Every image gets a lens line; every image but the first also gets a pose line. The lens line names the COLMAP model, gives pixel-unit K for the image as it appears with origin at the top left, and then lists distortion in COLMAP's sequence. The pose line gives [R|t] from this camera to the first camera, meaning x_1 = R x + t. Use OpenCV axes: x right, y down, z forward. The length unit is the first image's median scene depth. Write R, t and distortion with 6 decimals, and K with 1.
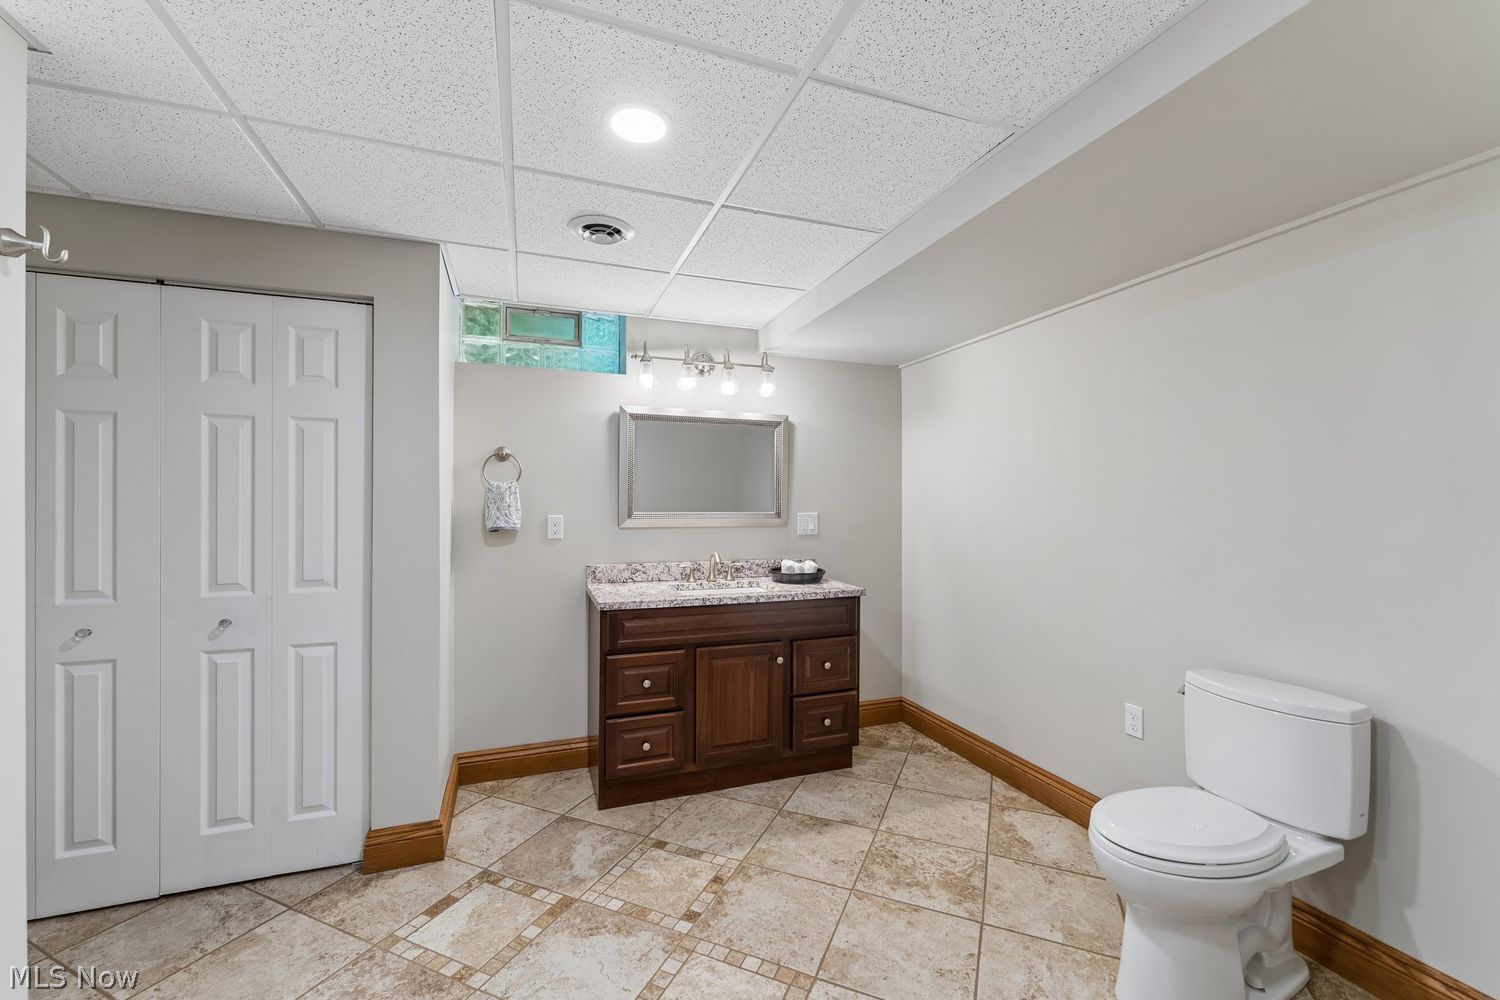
lens RADIAL K [[602.3, 0, 745.9], [0, 602.3, 504.2], [0, 0, 1]] dist [-0.001984, -0.000074]
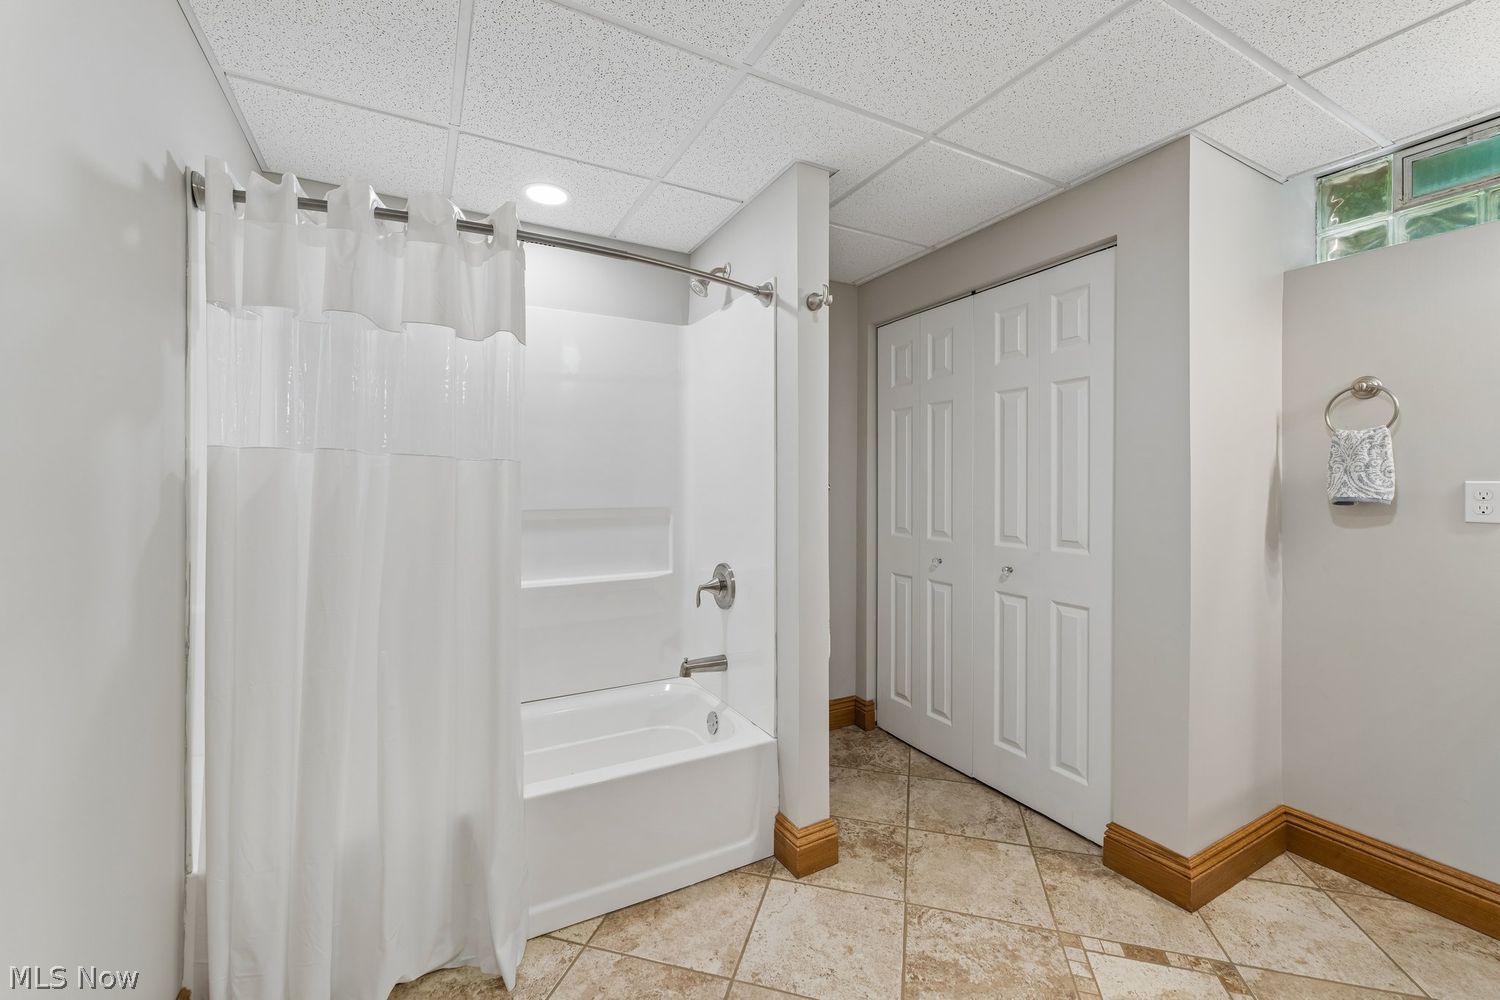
lens RADIAL K [[602.3, 0, 740.3], [0, 602.3, 484.3], [0, 0, 1]] dist [-0.001984, -0.000074]
pose [[0.140219, 0.002875, -0.990116, 0.204683], [-0.003356, 0.999991, 0.002429, 0.031319], [0.990115, 0.002982, 0.140228, 0.322183]]
